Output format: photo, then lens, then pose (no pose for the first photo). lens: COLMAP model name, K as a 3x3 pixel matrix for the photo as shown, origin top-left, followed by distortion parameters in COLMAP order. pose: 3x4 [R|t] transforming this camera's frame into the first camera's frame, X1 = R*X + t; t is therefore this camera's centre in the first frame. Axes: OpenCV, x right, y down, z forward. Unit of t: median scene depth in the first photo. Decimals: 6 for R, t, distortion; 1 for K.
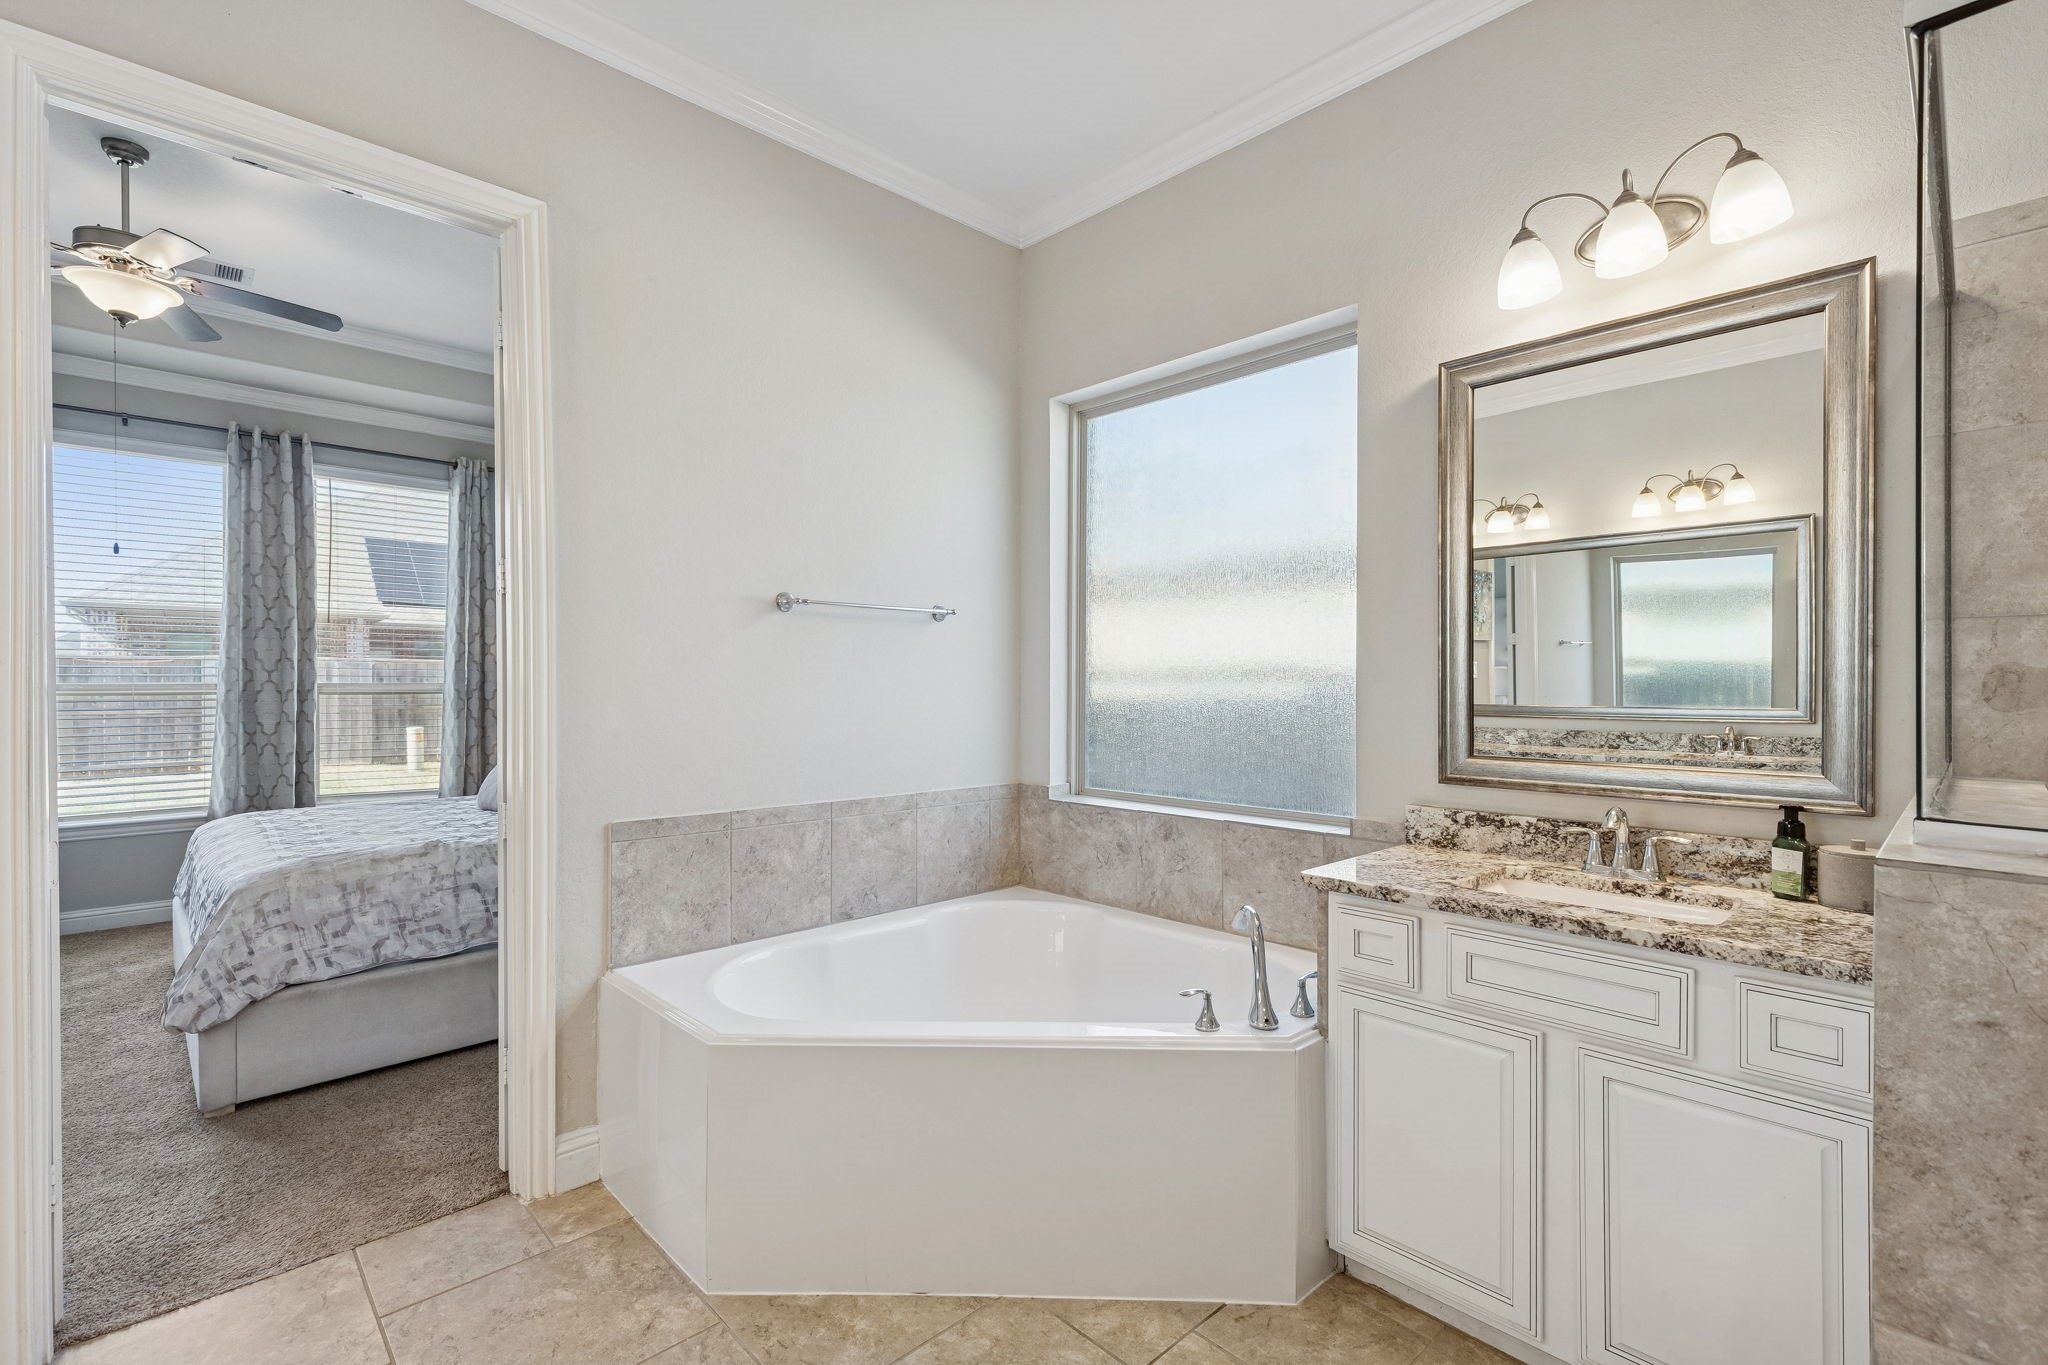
lens RADIAL K [[923.7, 0, 1029.8], [0, 923.7, 685.0], [0, 0, 1]] dist [0.005244, 0.000414]
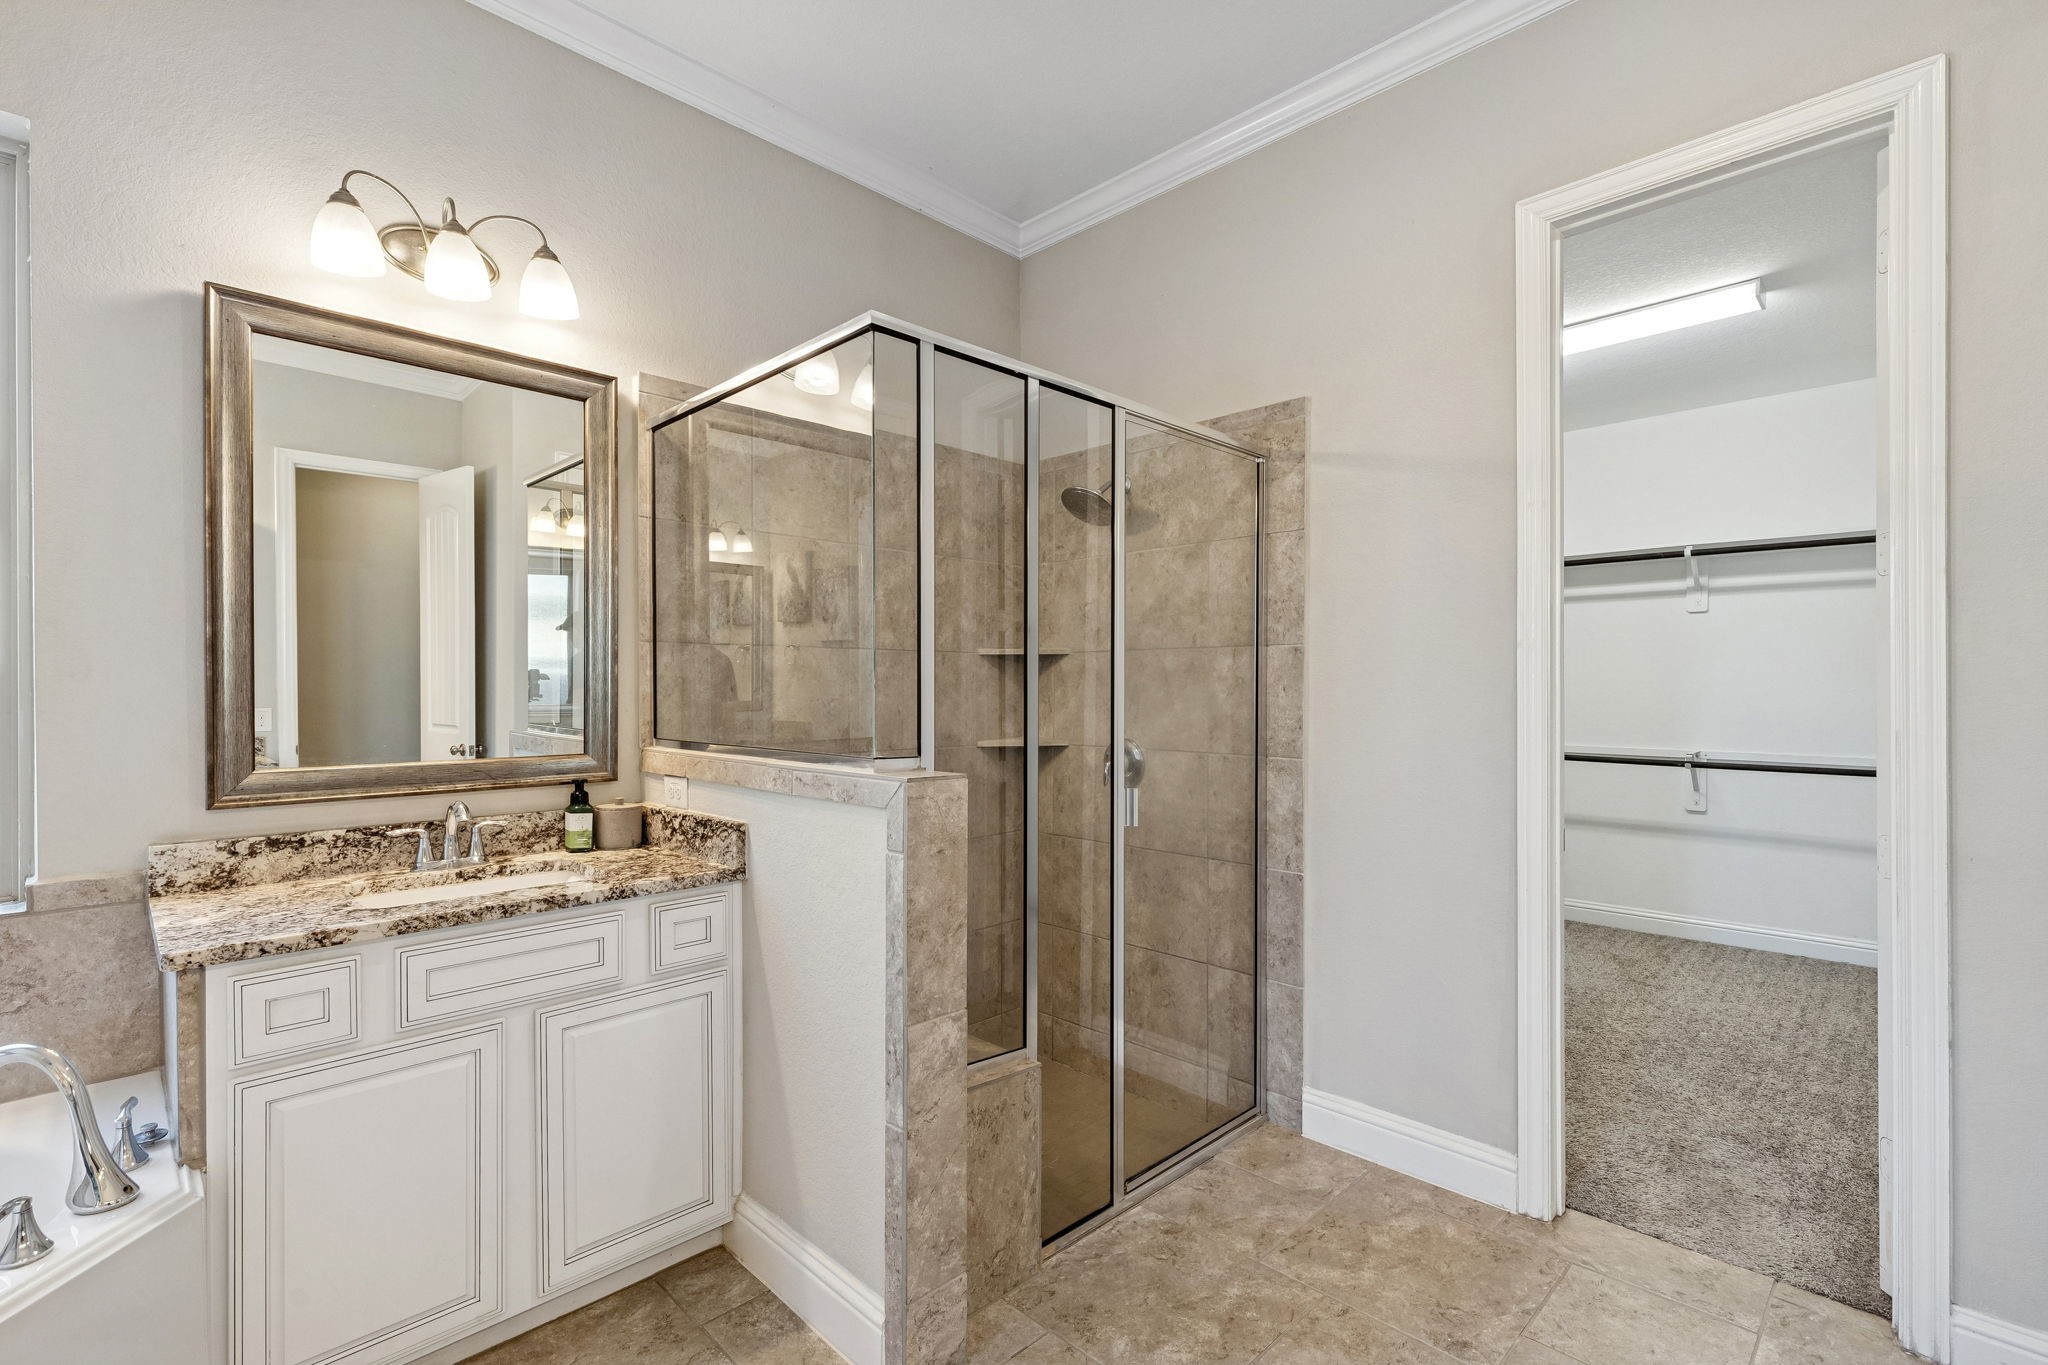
lens RADIAL K [[923.7, 0, 1029.5], [0, 923.7, 686.4], [0, 0, 1]] dist [0.005244, 0.000414]
pose [[-0.026458, -0.001661, 0.999649, -0.448597], [0.000472, 0.999998, 0.001675, -0.000972], [-0.999650, 0.000517, -0.026457, 0.380745]]
